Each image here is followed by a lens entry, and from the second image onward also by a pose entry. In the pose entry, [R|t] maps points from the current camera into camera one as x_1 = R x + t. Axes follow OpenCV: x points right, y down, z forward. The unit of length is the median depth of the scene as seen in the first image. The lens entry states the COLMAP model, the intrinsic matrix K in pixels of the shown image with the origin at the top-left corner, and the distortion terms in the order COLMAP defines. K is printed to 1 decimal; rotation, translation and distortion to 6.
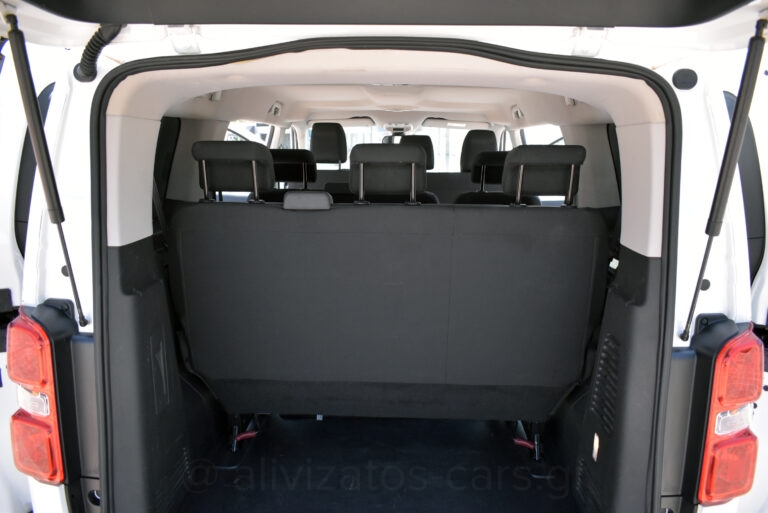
lens RADIAL K [[607.4, 0, 384.1], [0, 607.4, 247.0], [0, 0, 1]] dist [-0.086293, 0.001052]
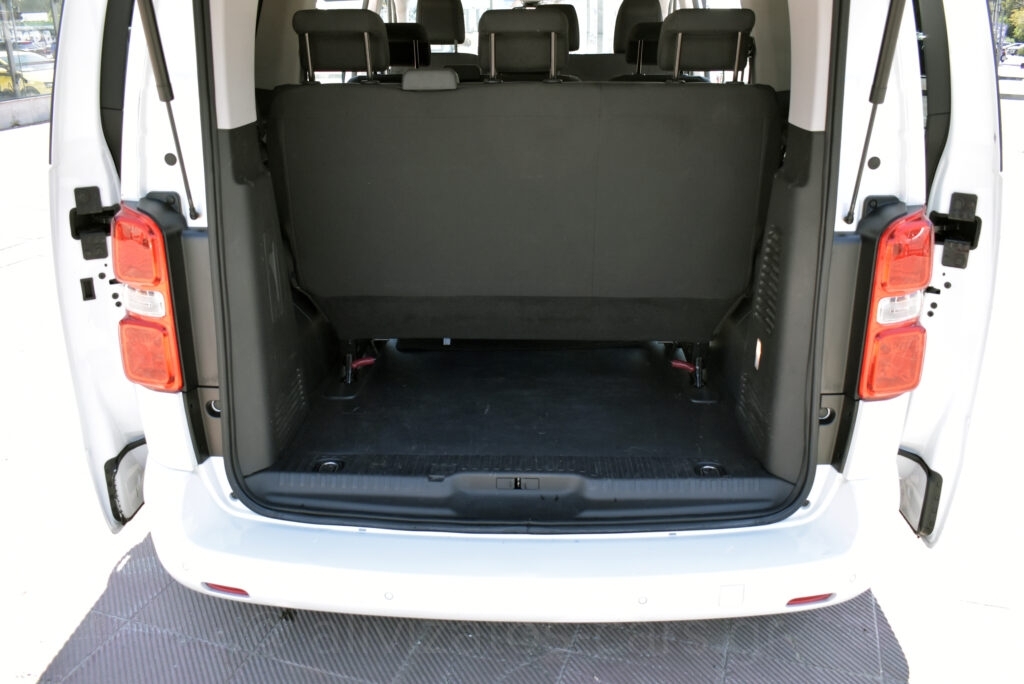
lens RADIAL K [[878.7, 0, 512.0], [0, 878.7, 342.0], [0, 0, 1]] dist [-0.086912, 0.007216]
pose [[0.999881, -0.015406, 0.000596, -0.018595], [0.015053, 0.983847, 0.178379, 0.077408], [-0.003335, -0.178349, 0.983962, -0.305361]]
